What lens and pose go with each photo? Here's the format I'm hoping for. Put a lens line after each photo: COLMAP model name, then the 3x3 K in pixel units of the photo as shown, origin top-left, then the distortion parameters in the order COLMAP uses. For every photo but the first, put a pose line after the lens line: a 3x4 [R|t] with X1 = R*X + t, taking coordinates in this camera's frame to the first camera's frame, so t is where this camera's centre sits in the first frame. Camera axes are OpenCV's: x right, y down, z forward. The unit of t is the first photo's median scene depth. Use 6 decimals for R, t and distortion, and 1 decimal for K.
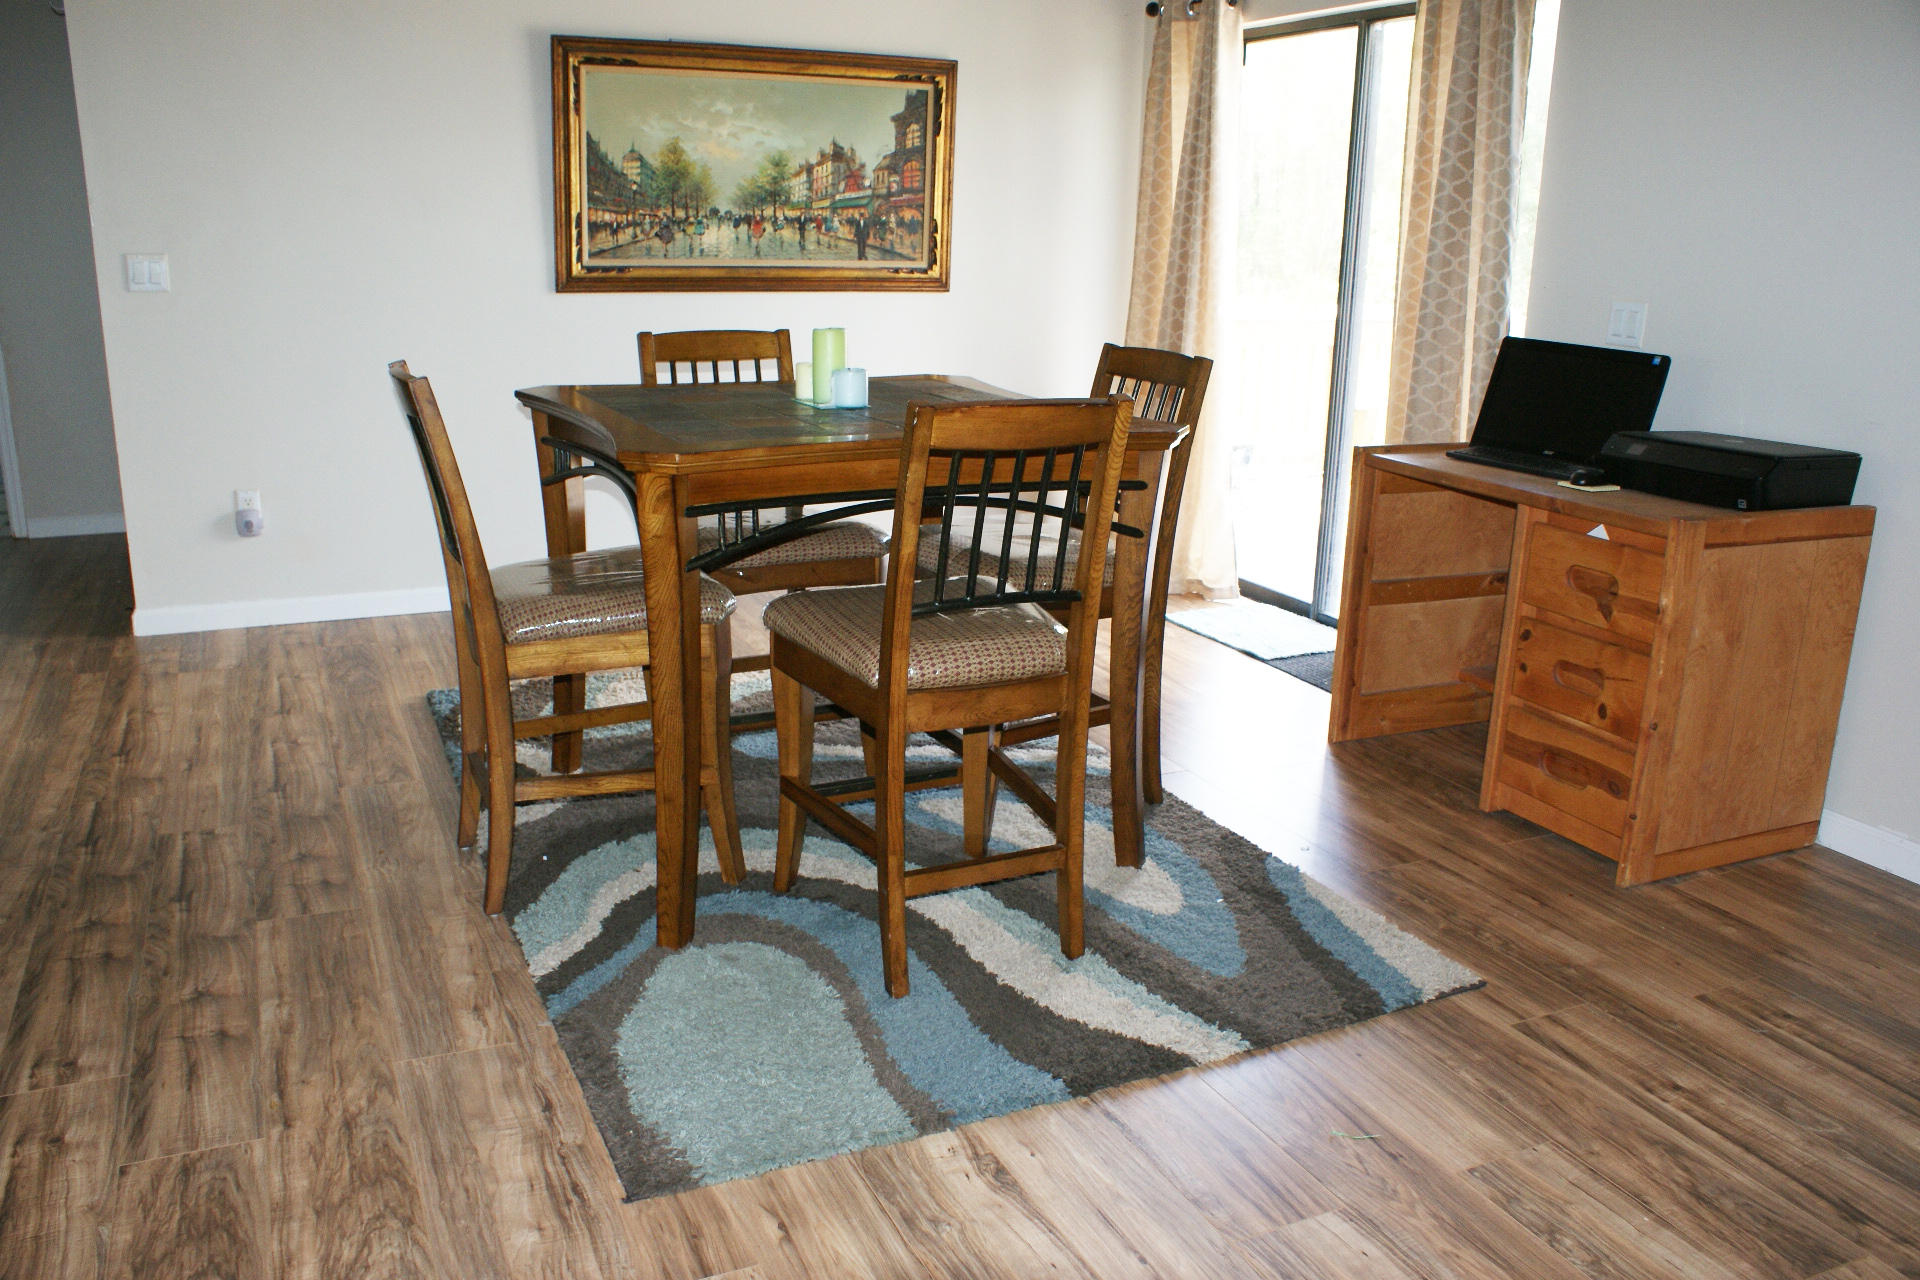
lens RADIAL K [[1506.8, 0, 959.8], [0, 1506.8, 646.0], [0, 0, 1]] dist [-0.092326, 0.018702]
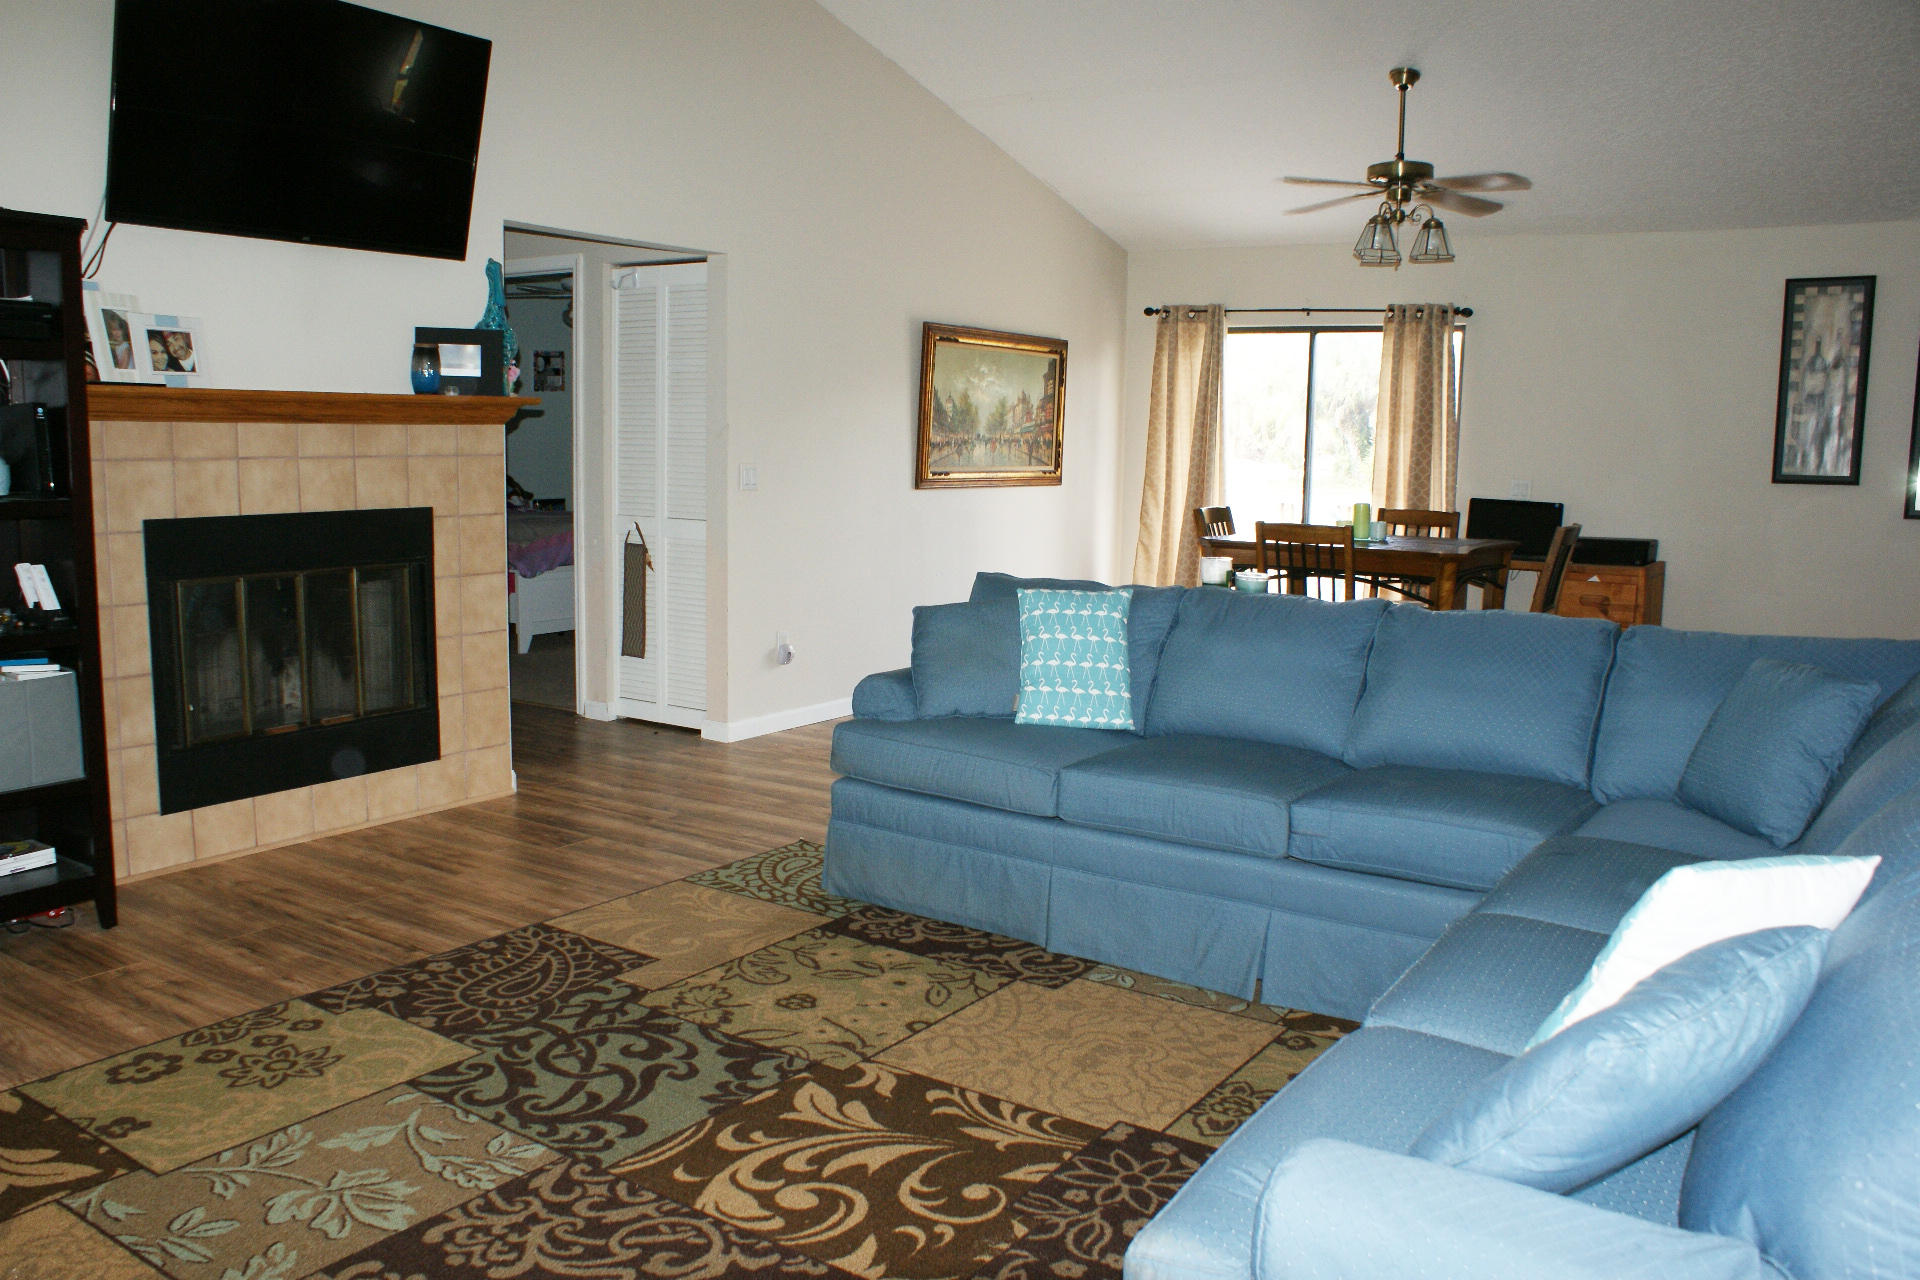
lens RADIAL K [[1506.8, 0, 951.2], [0, 1506.8, 653.3], [0, 0, 1]] dist [-0.092326, 0.018702]
pose [[0.863469, -0.080689, 0.497905, -0.968748], [0.143291, 0.985692, -0.088758, 0.059019], [-0.483620, 0.147985, 0.862677, -0.274908]]
